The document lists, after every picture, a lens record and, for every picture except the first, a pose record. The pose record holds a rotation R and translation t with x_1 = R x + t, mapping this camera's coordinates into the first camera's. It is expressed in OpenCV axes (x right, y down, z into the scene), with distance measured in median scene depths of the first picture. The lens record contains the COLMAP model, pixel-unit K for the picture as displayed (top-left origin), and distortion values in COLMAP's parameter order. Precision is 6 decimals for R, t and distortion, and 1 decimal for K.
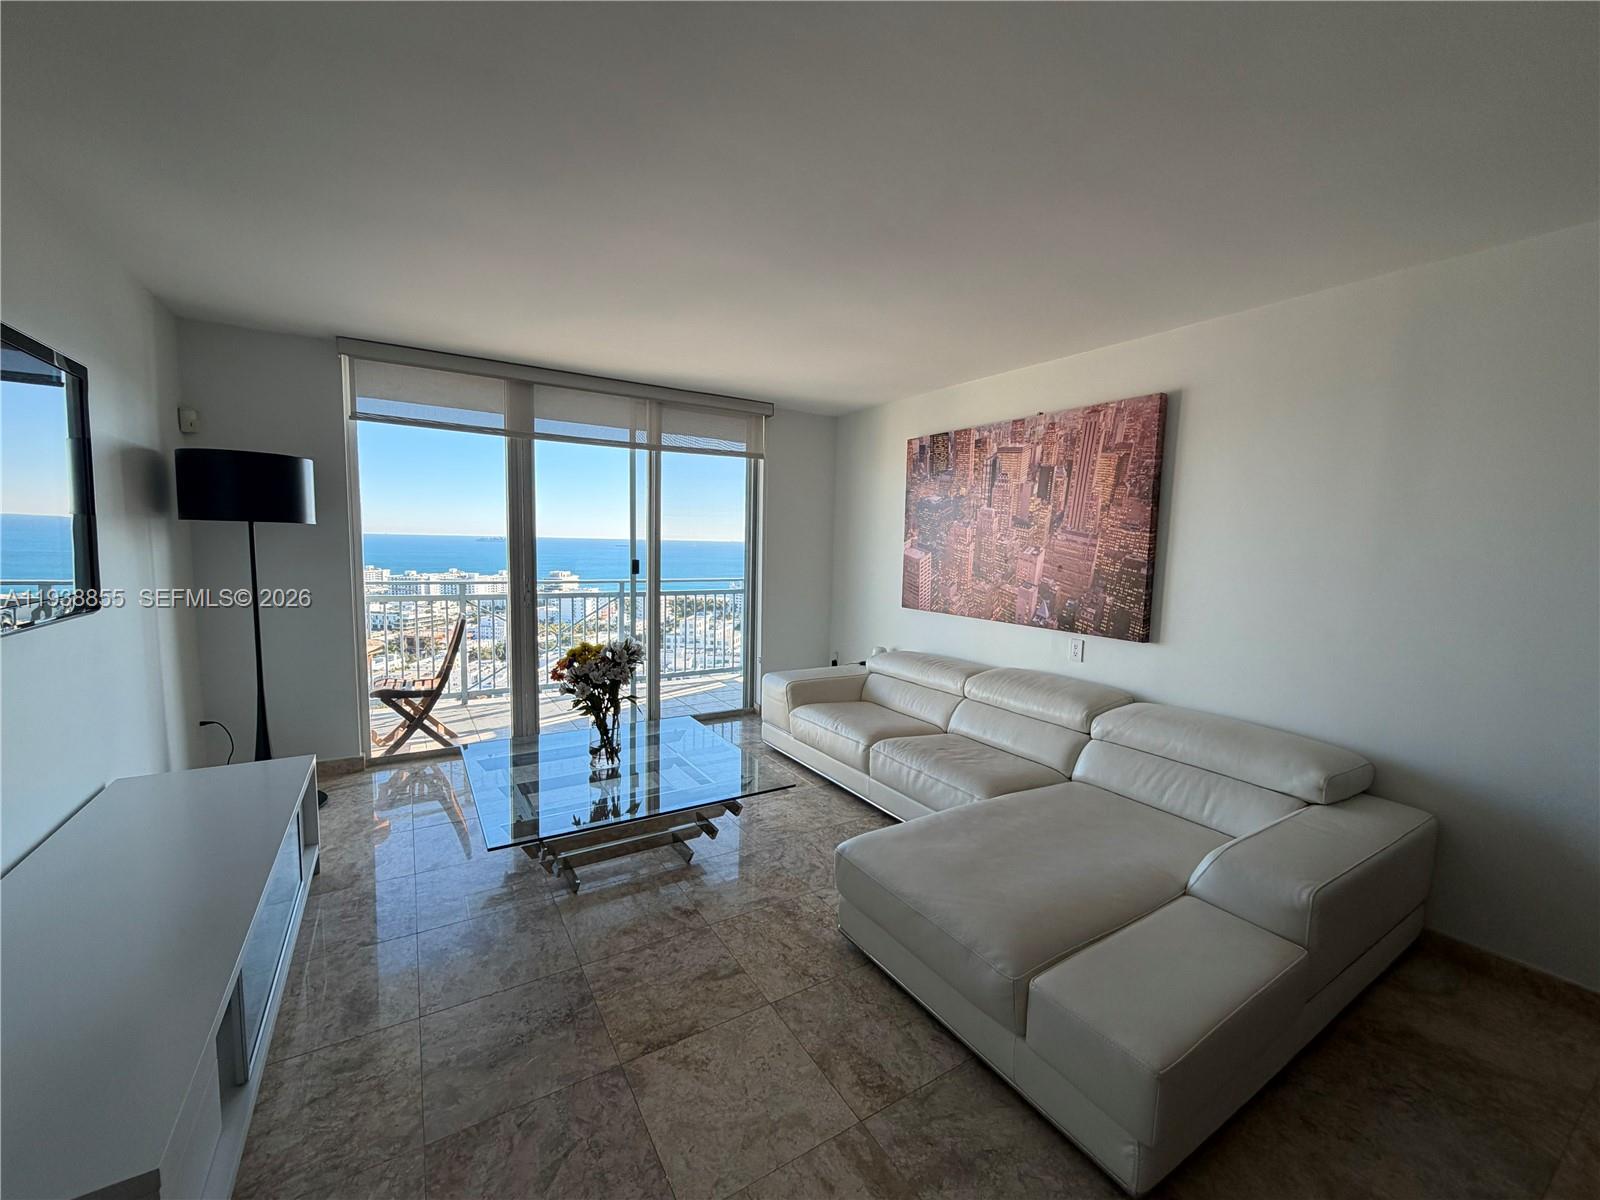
lens RADIAL K [[640.0, 0, 800.0], [0, 640.0, 600.0], [0, 0, 1]] dist [-0.000100, -0.000274]
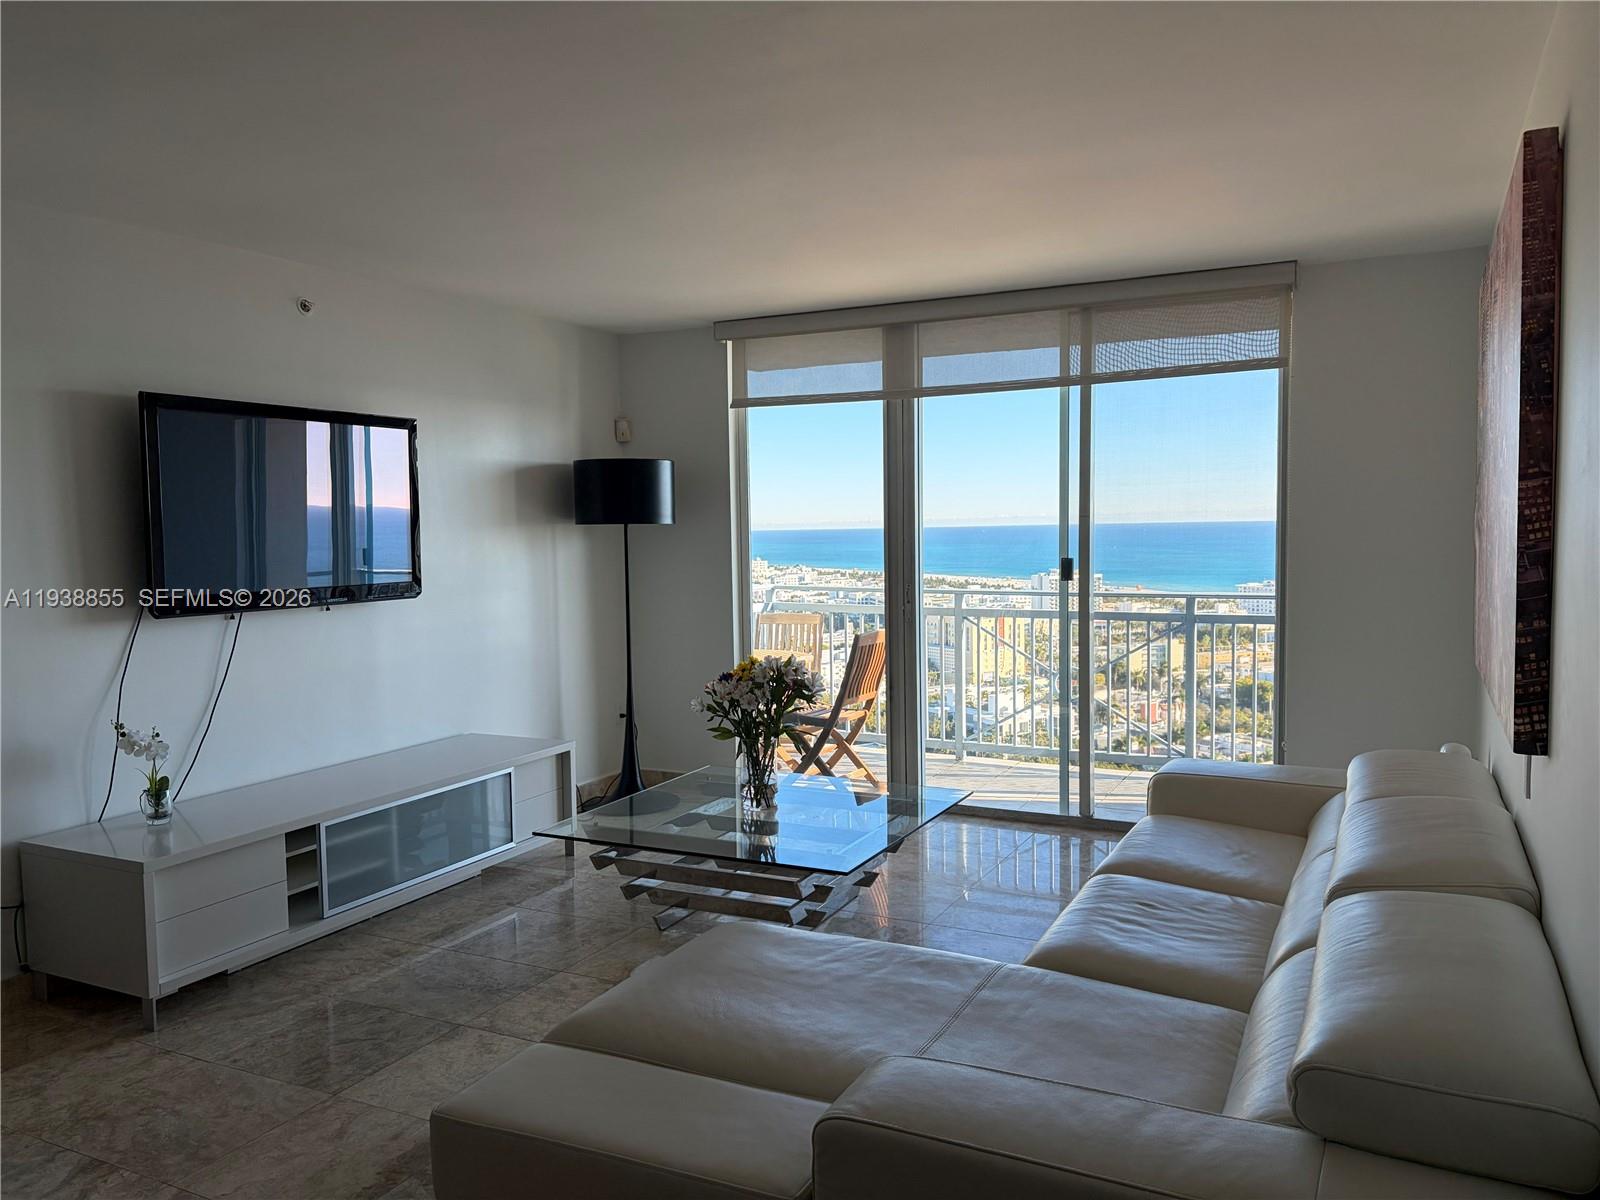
lens RADIAL K [[1230.1, 0, 800.0], [0, 1230.1, 600.0], [0, 0, 1]] dist [0.040318, -0.000956]
pose [[0.513264, 0.021697, -0.857956, 0.753128], [-0.050674, 0.998702, -0.005059, -0.002222], [0.856733, 0.046073, 0.513698, 0.162284]]
